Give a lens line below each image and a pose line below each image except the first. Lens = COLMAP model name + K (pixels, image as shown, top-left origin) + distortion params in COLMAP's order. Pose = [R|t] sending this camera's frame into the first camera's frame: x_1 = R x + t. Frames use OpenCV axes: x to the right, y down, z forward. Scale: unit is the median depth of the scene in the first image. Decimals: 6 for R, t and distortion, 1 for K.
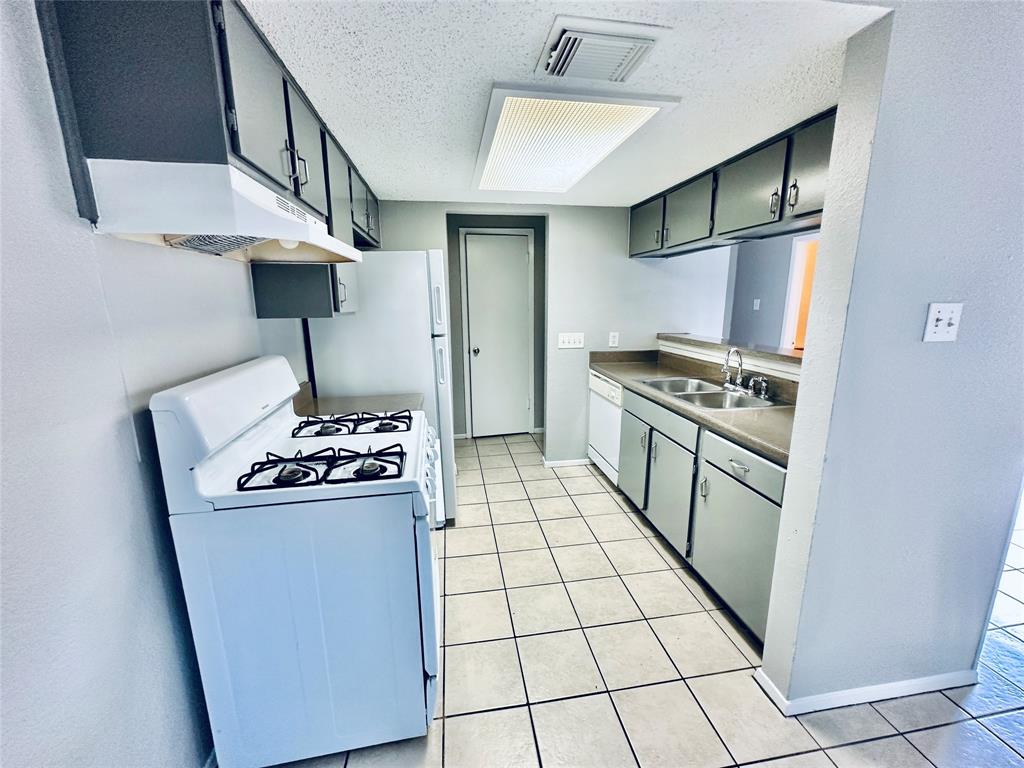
lens RADIAL K [[407.6, 0, 512.5], [0, 407.6, 380.2], [0, 0, 1]] dist [-0.002101, -0.000070]
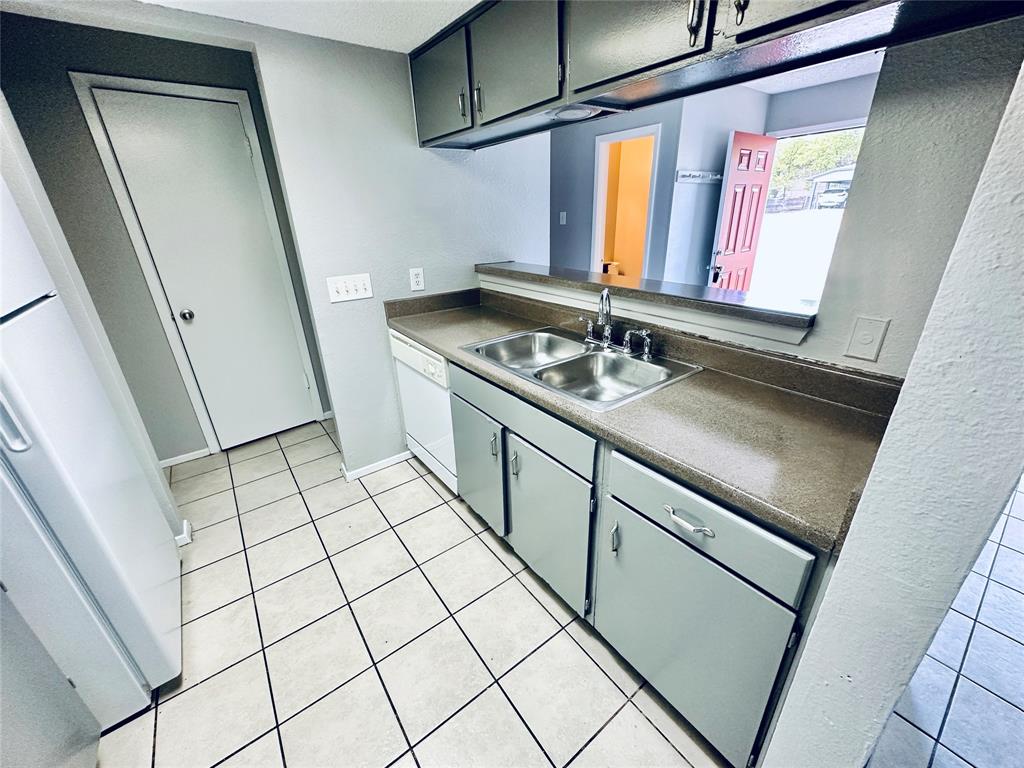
lens RADIAL K [[407.6, 0, 512.5], [0, 407.6, 380.2], [0, 0, 1]] dist [-0.002101, -0.000070]
pose [[0.882148, -0.197545, 0.427539, 0.081031], [0.114904, 0.970623, 0.211394, -0.074907], [-0.456740, -0.137355, 0.878933, 0.379150]]
